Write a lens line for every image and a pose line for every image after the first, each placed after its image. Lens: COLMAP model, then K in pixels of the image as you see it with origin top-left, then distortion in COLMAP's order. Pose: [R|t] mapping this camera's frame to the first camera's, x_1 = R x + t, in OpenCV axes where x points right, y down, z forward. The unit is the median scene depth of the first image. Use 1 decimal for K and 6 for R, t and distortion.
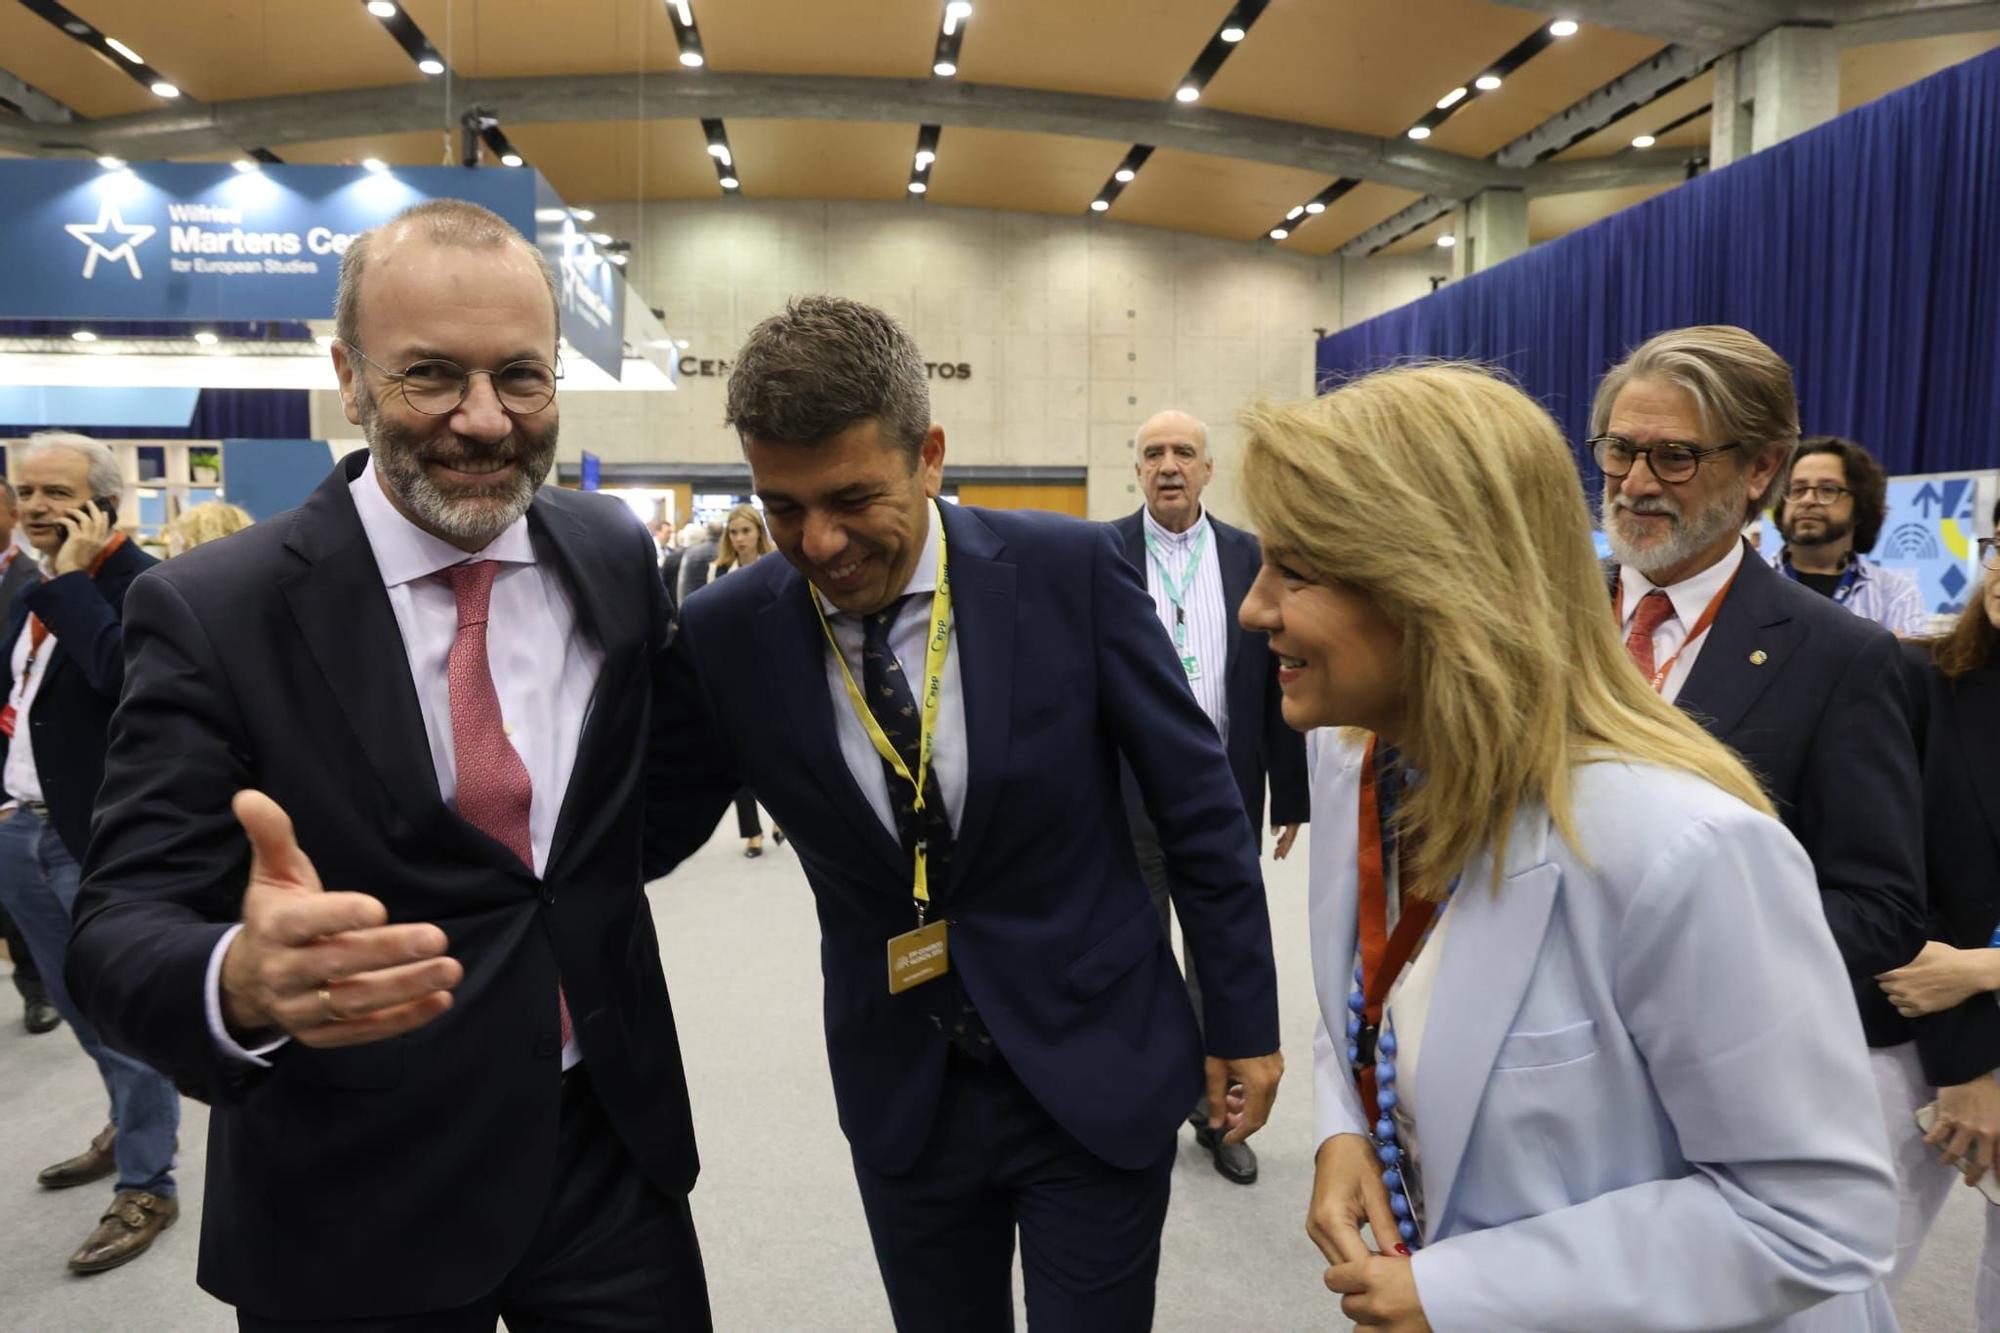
lens RADIAL K [[1398.6, 0, 1011.3], [0, 1398.6, 657.0], [0, 0, 1]] dist [-0.085272, 0.063344]
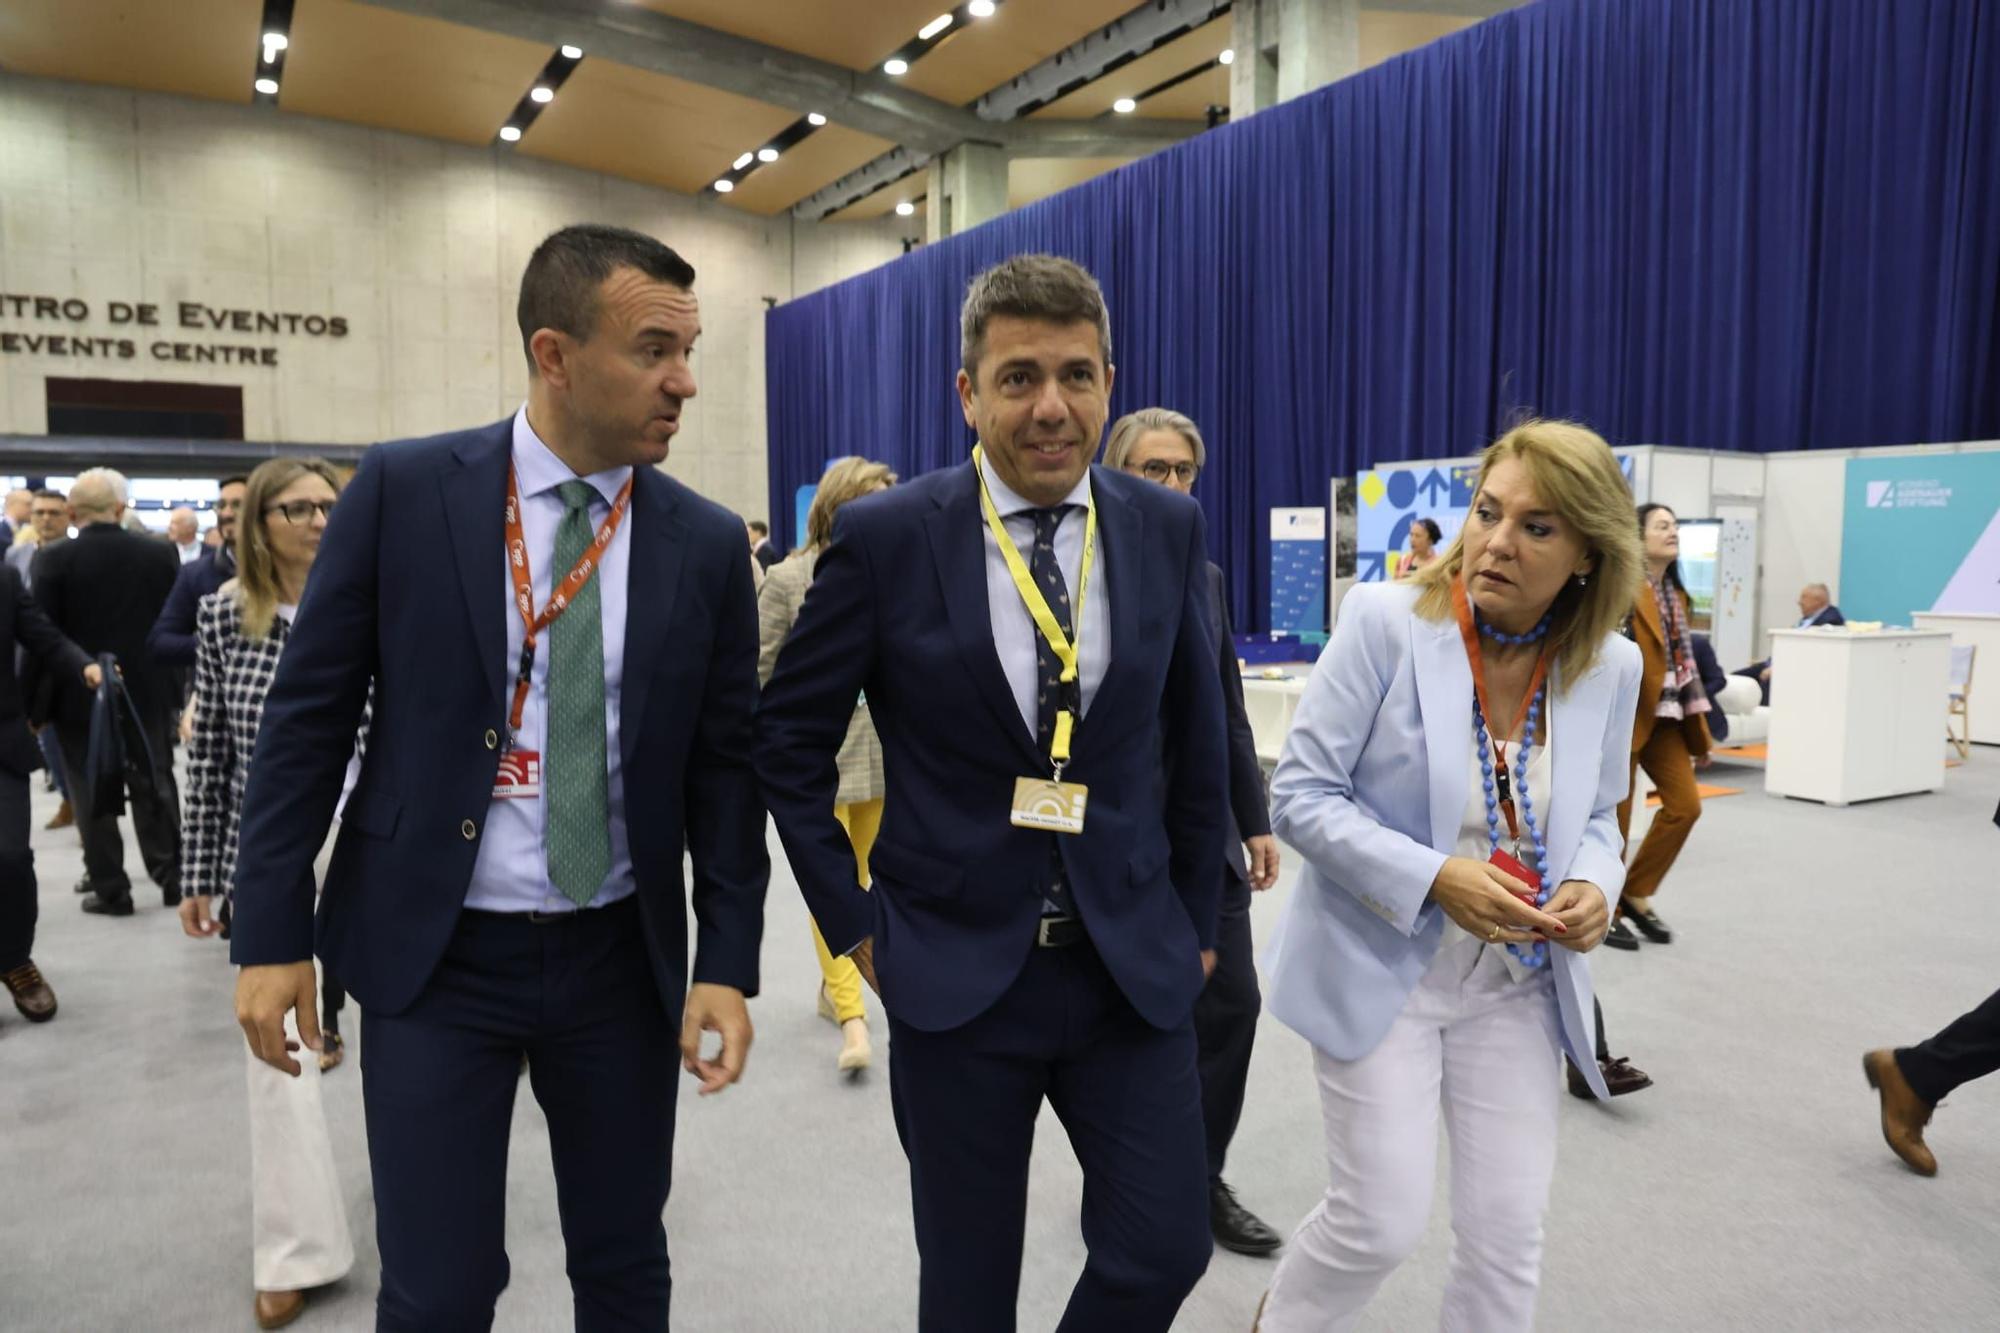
lens RADIAL K [[1398.6, 0, 998.8], [0, 1398.6, 659.5], [0, 0, 1]] dist [-0.085272, 0.063344]
pose [[0.919613, -0.035363, 0.391231, 0.000103], [0.033753, 0.999370, 0.010994, -0.013205], [-0.391374, 0.003095, 0.920227, 0.191156]]
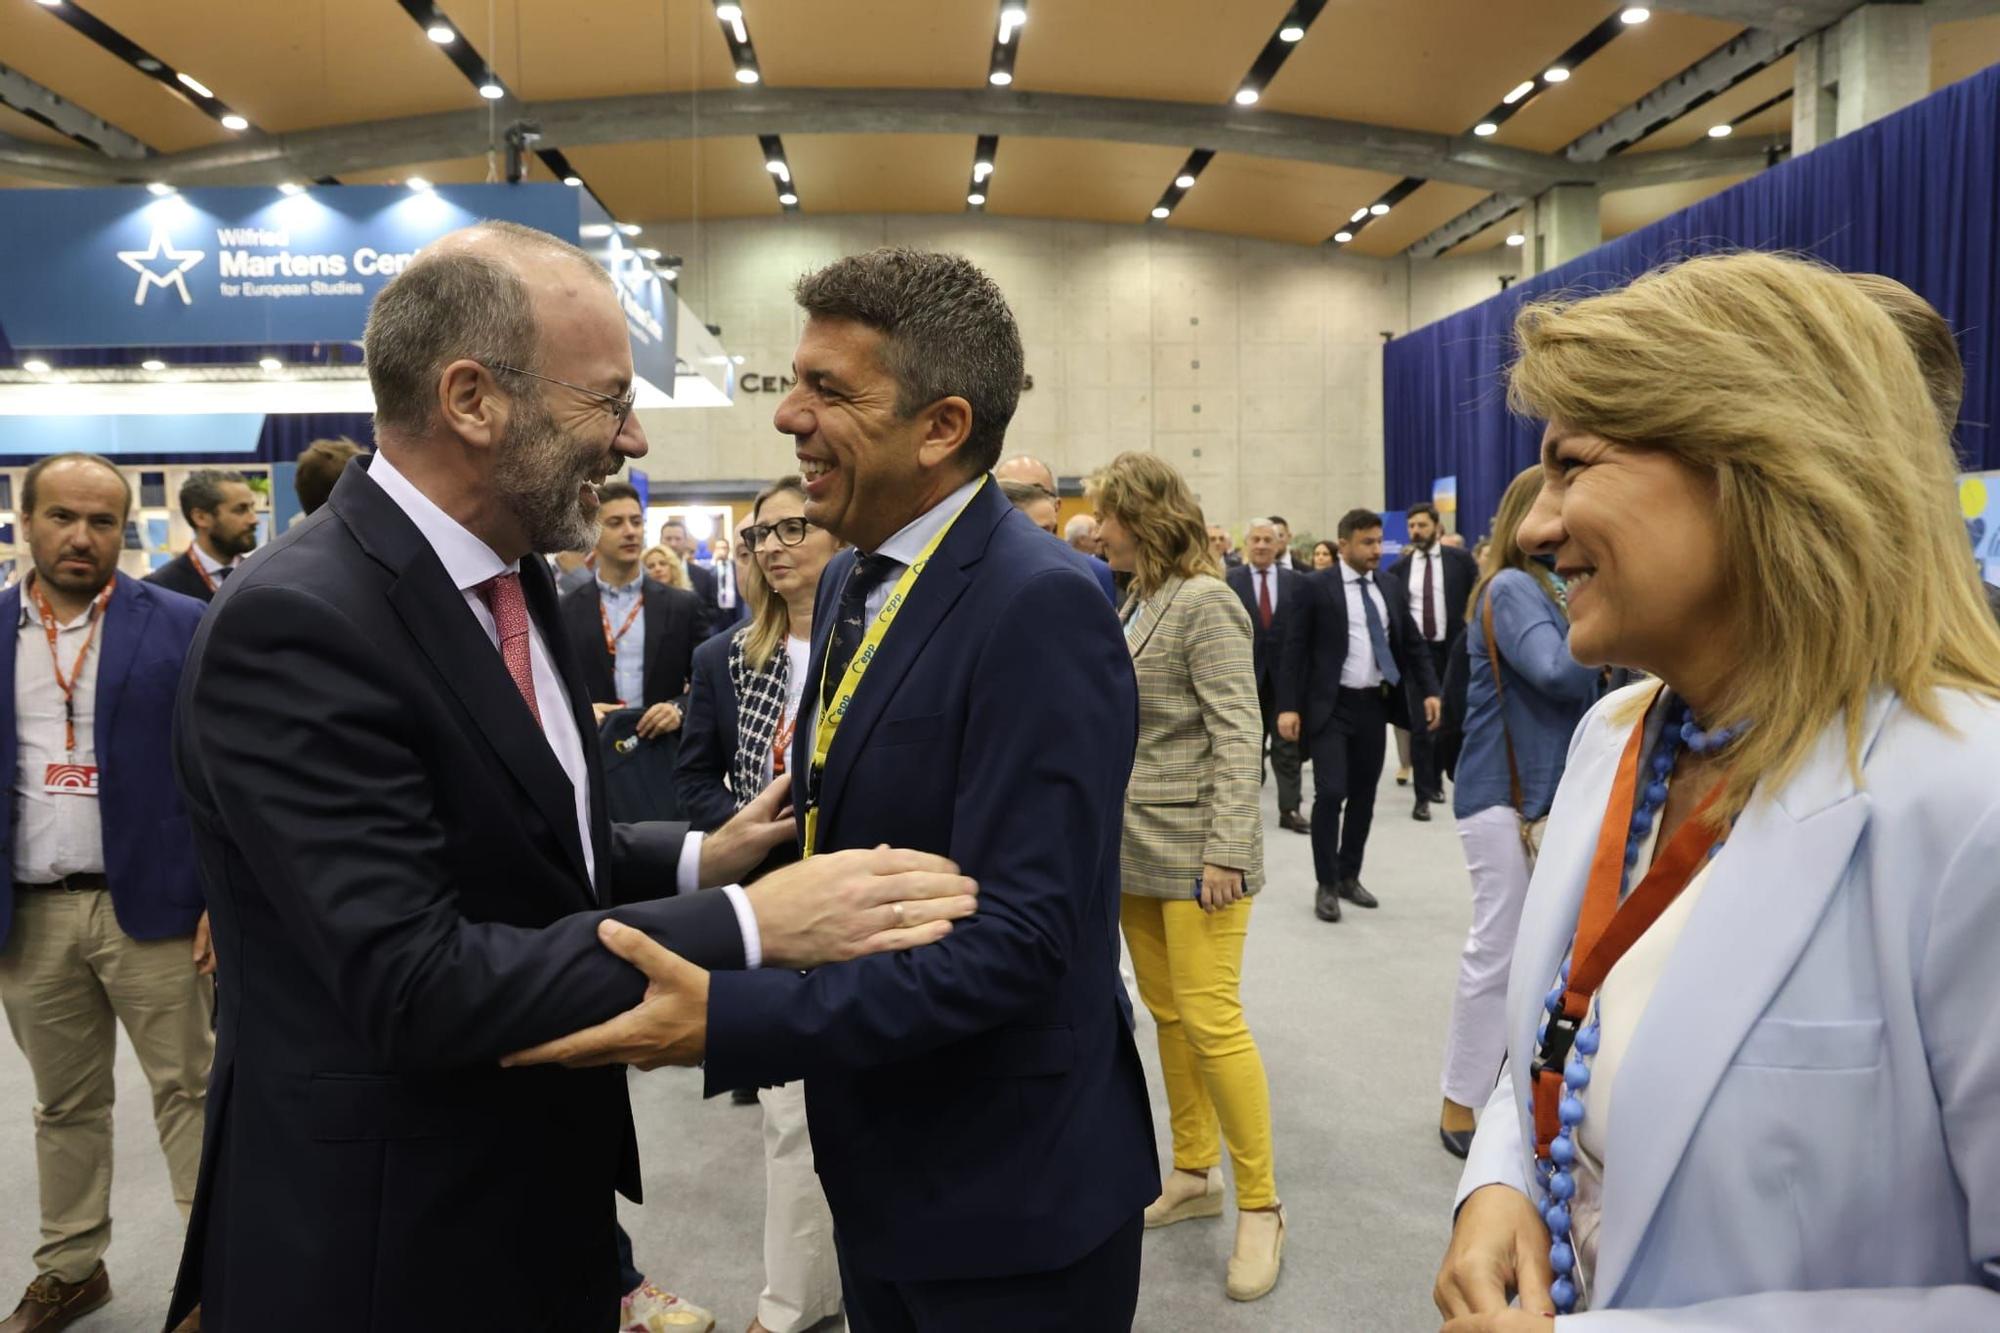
lens RADIAL K [[1398.6, 0, 1013.1], [0, 1398.6, 657.0], [0, 0, 1]] dist [-0.085272, 0.063344]
pose [[0.998752, -0.011696, -0.048560, 0.004618], [0.011289, 0.999899, -0.008654, -0.001354], [0.048657, 0.008095, 0.998783, 0.013616]]
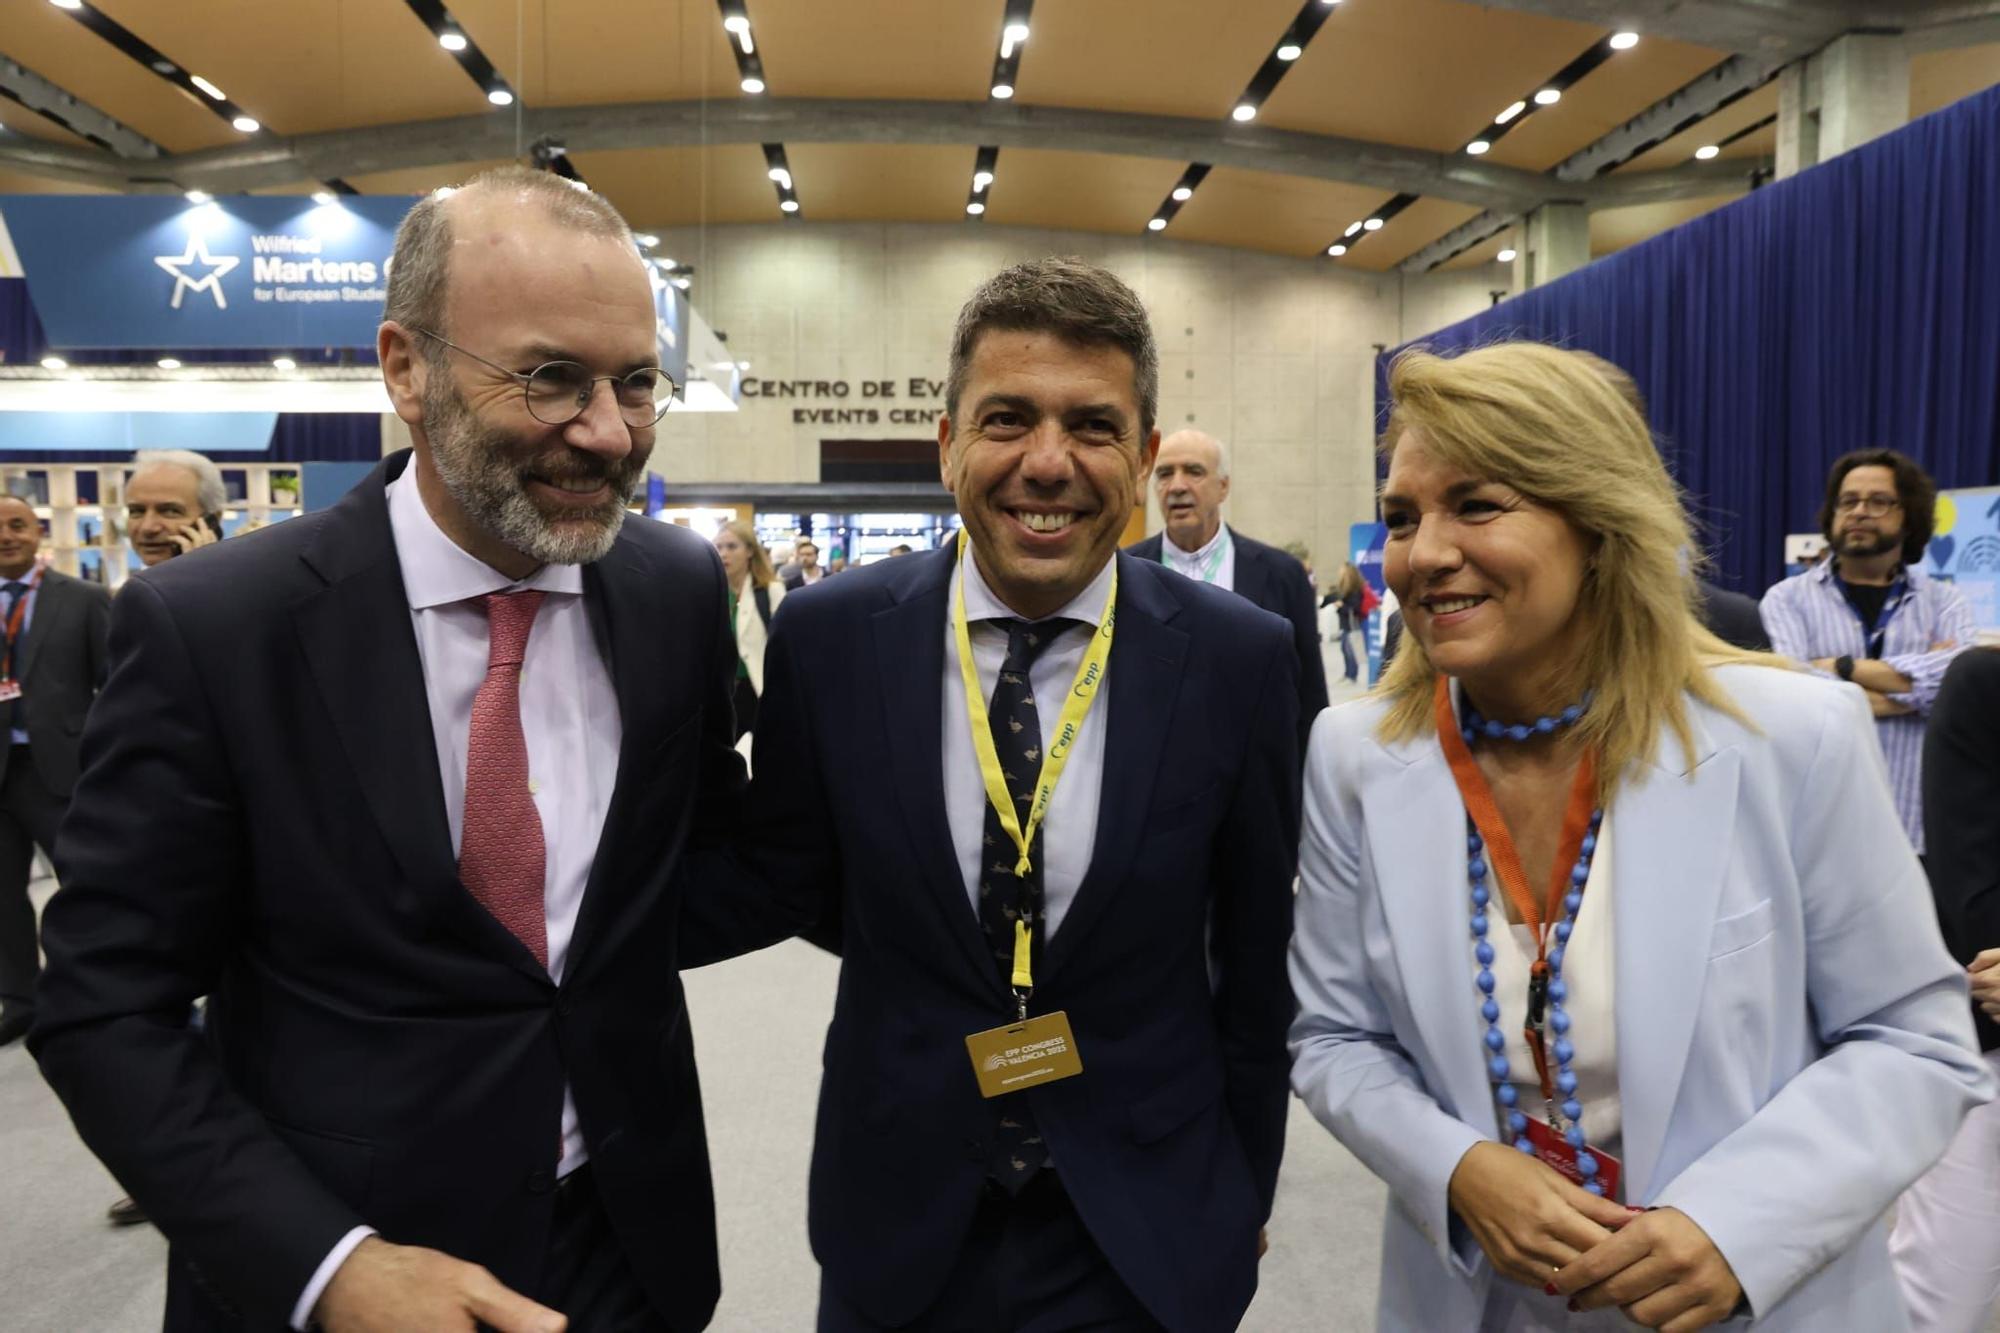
lens RADIAL K [[1398.6, 0, 1013.4], [0, 1398.6, 658.7], [0, 0, 1]] dist [-0.085272, 0.063344]
pose [[0.999177, -0.001368, -0.040529, 0.000221], [0.000893, 0.999931, -0.011724, 0.000613], [0.040543, 0.011678, 0.999110, -0.003861]]
